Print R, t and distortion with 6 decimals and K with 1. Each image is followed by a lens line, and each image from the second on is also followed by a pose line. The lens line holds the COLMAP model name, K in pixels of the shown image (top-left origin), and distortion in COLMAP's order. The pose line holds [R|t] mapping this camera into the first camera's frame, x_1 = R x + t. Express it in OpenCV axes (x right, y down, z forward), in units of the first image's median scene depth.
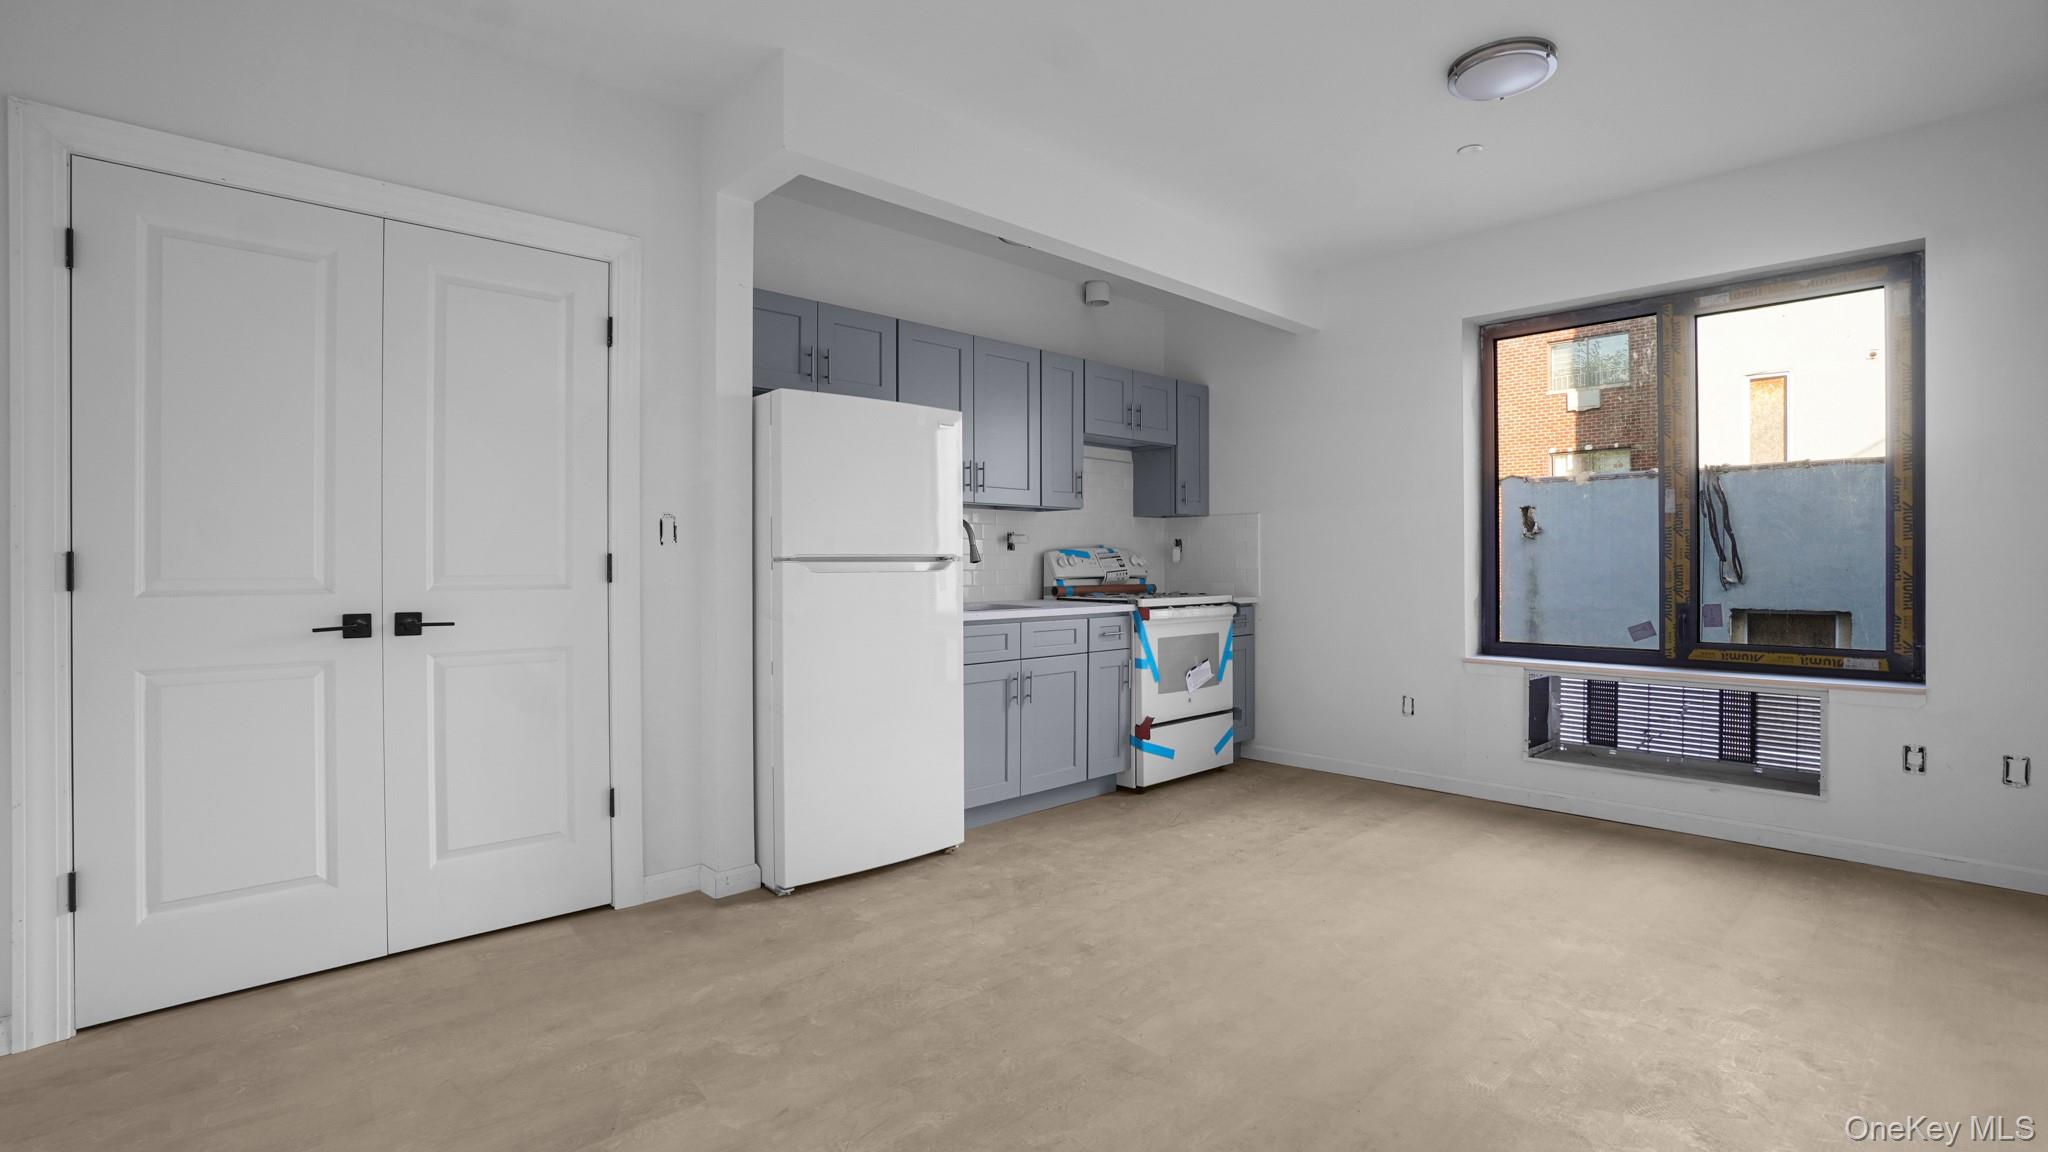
lens RADIAL K [[942.7, 0, 1015.5], [0, 942.7, 562.7], [0, 0, 1]] dist [-0.001176, 0.000117]
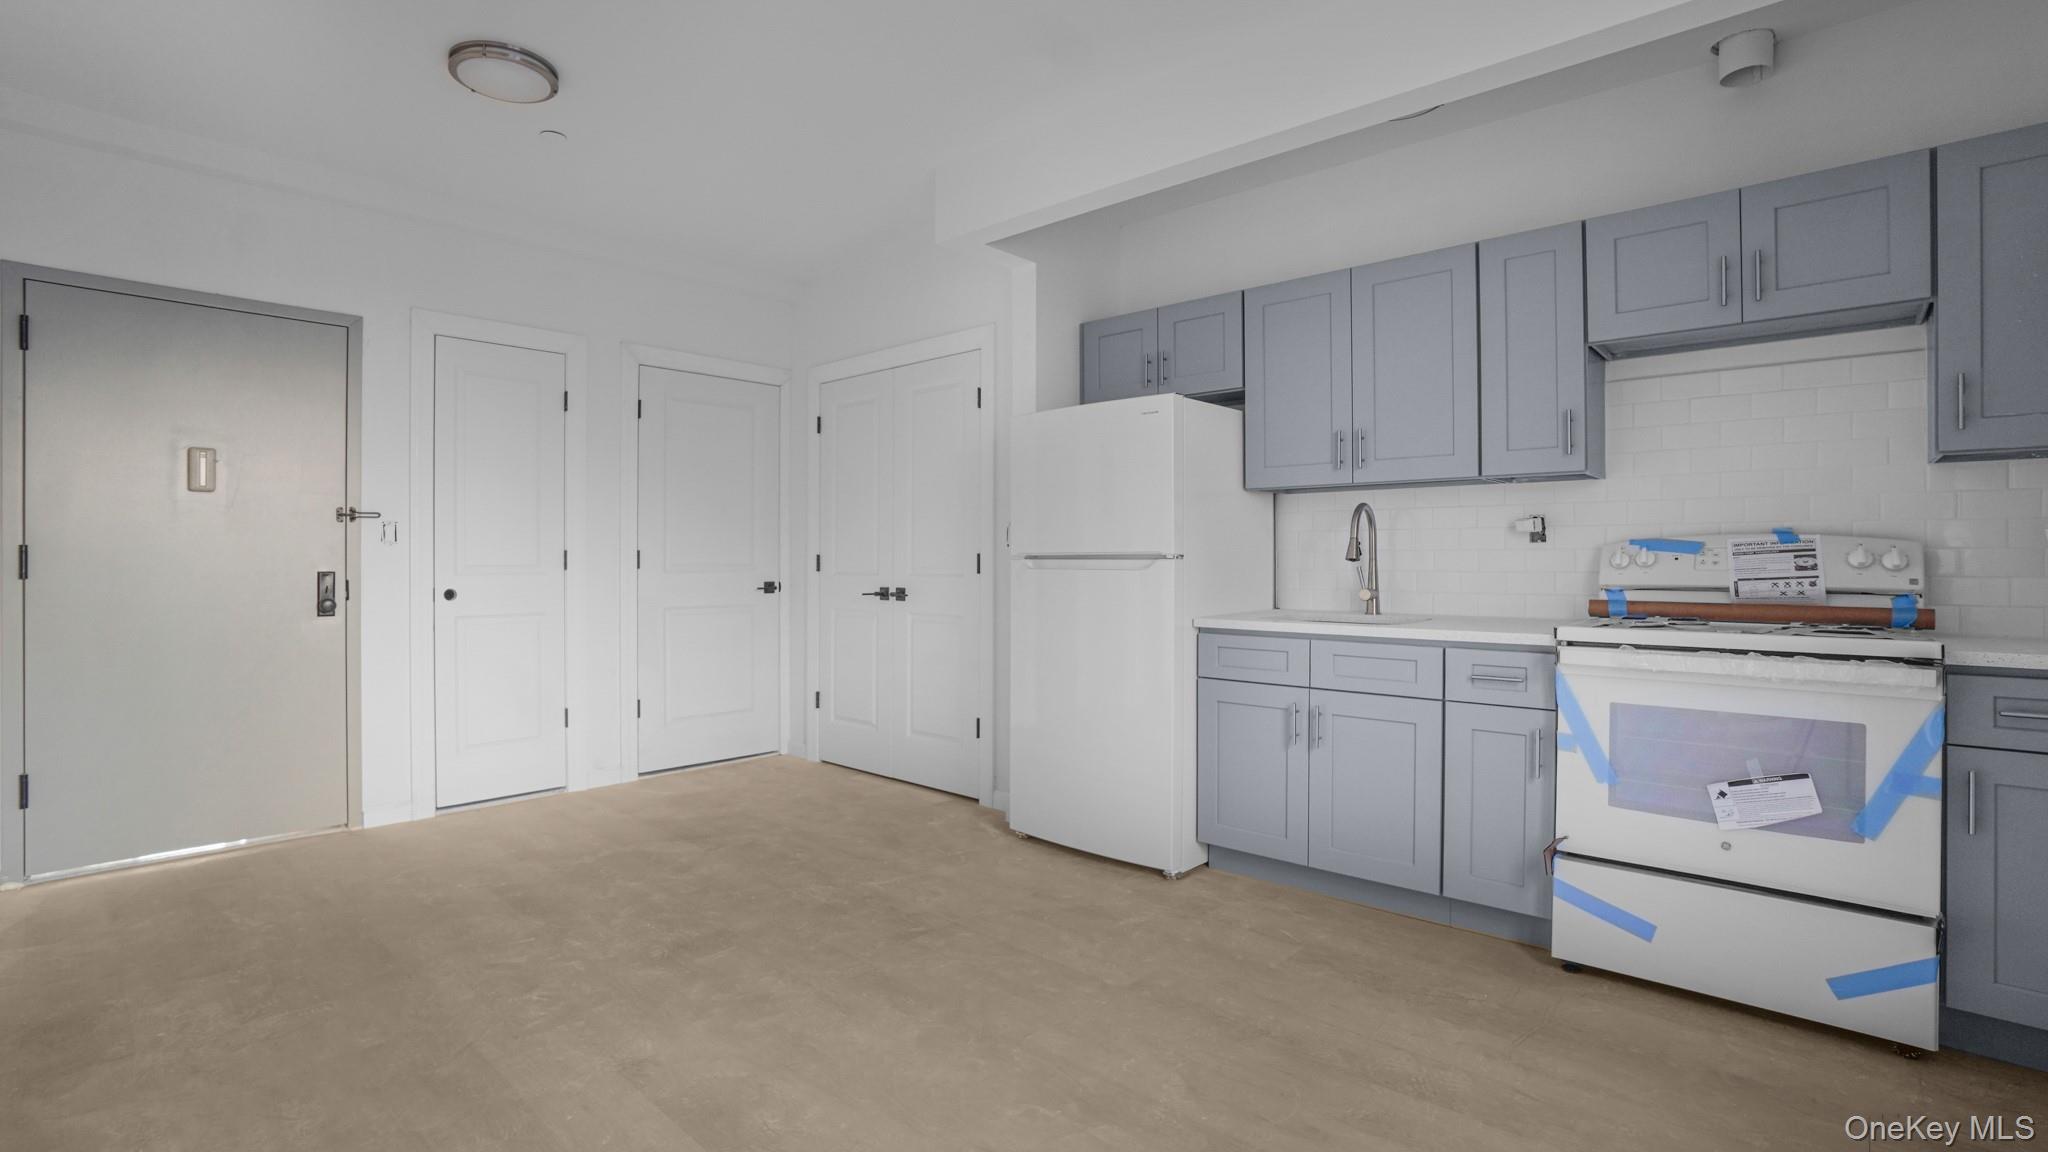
lens RADIAL K [[942.7, 0, 1015.5], [0, 942.7, 562.7], [0, 0, 1]] dist [-0.001176, 0.000117]
pose [[0.090844, 0.004526, -0.995855, 0.642497], [-0.003555, 0.999985, 0.004220, -0.000744], [0.995859, 0.003157, 0.090858, 0.599820]]
